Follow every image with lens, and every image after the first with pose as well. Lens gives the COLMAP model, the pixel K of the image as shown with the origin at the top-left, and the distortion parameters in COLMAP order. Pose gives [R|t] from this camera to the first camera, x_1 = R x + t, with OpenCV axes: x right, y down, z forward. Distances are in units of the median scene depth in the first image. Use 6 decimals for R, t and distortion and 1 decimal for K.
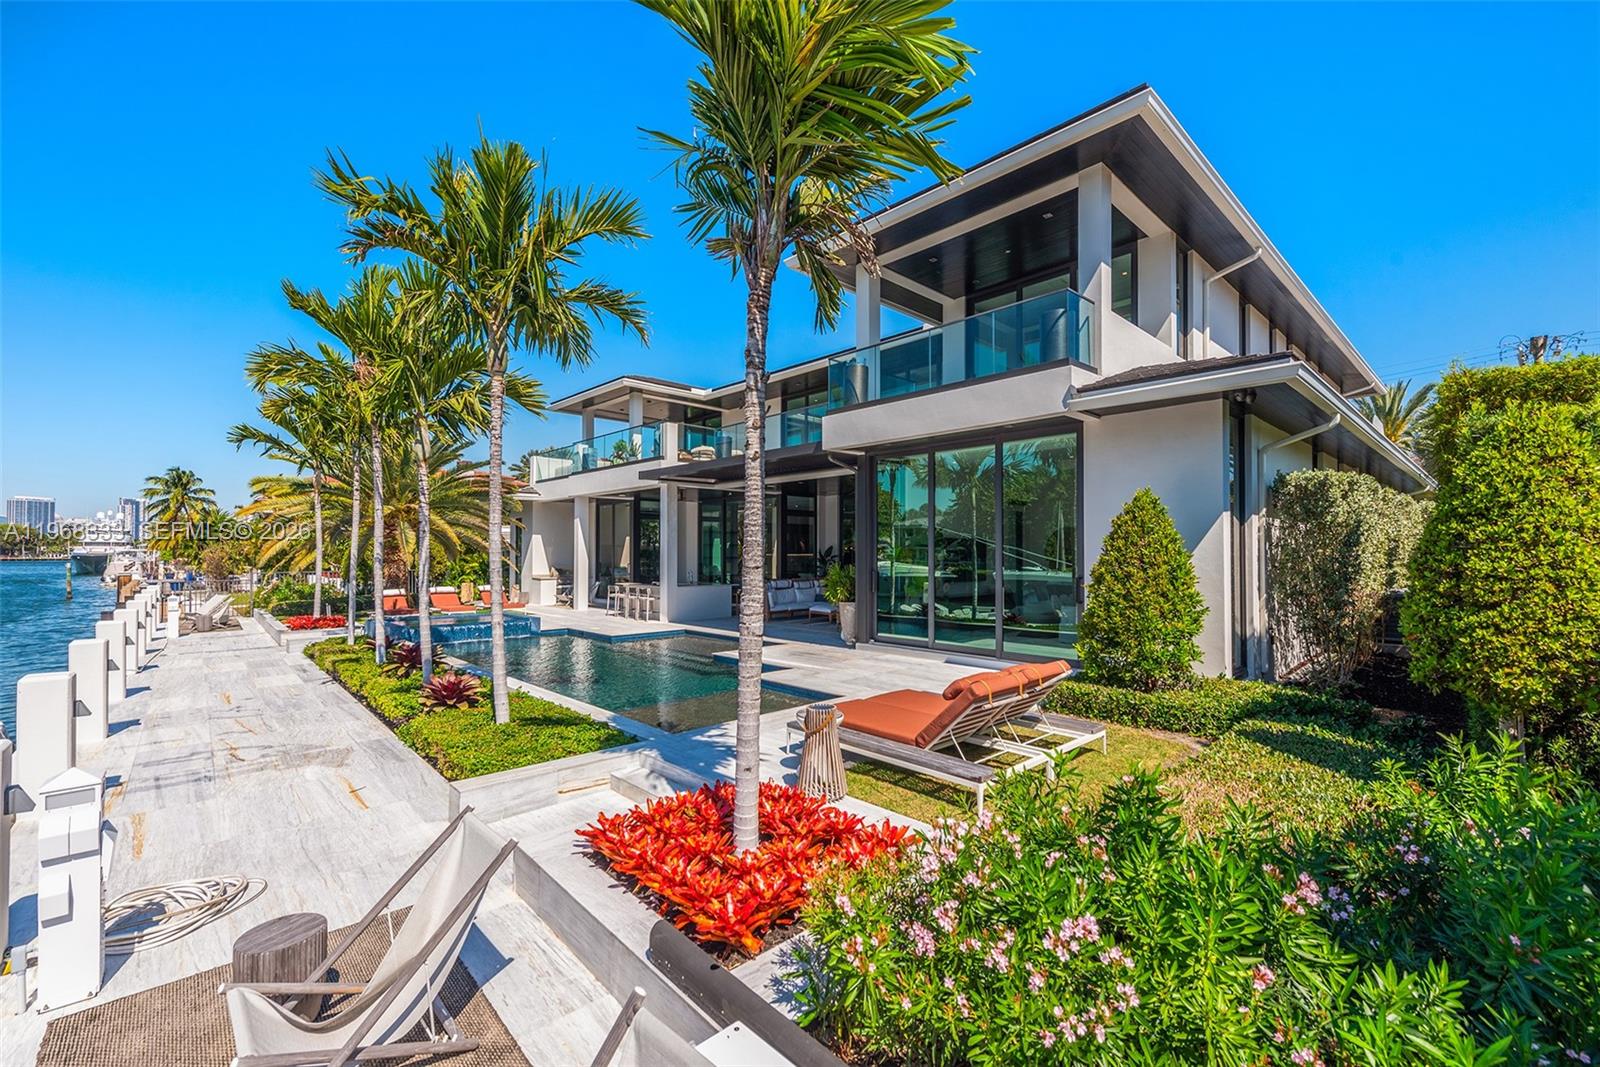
lens RADIAL K [[689.0, 0, 796.2], [0, 689.0, 536.1], [0, 0, 1]] dist [0.003756, -0.000609]
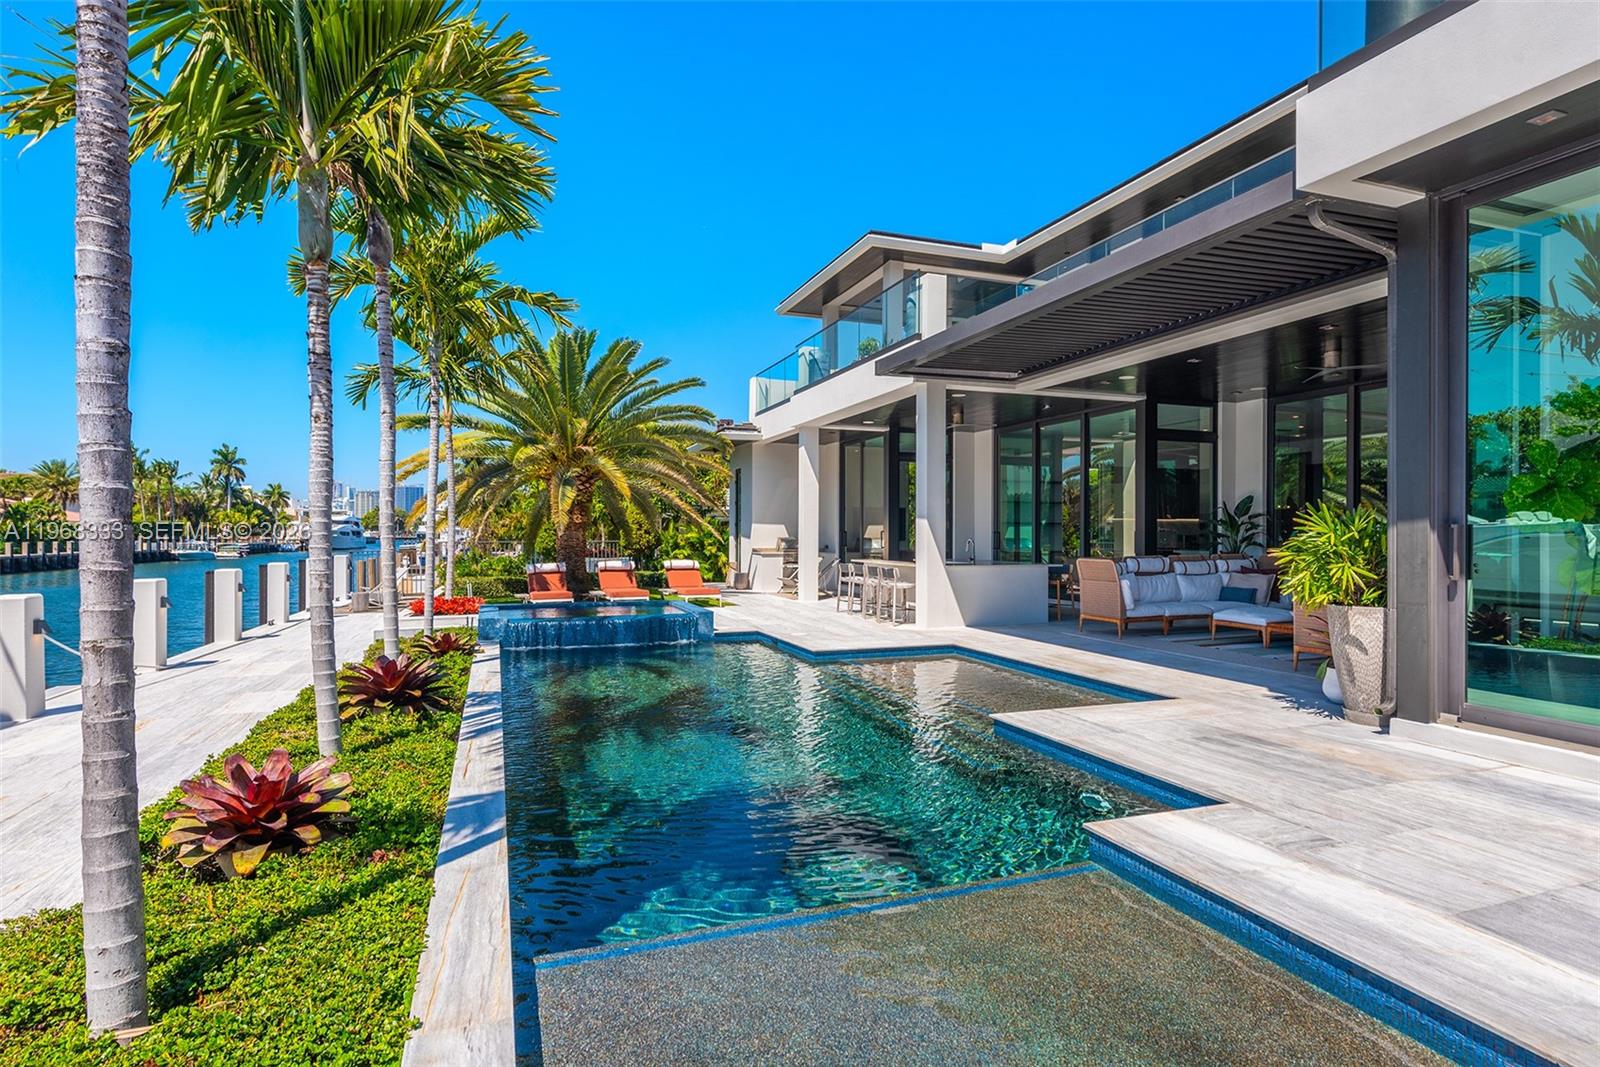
lens RADIAL K [[857.5, 0, 785.5], [0, 857.5, 527.2], [0, 0, 1]] dist [-0.000358, 0.000147]
pose [[0.921054, 0.000980, -0.389433, -0.020005], [0.004917, 0.999888, 0.014147, 0.027432], [0.389403, -0.014945, 0.920946, 0.266162]]
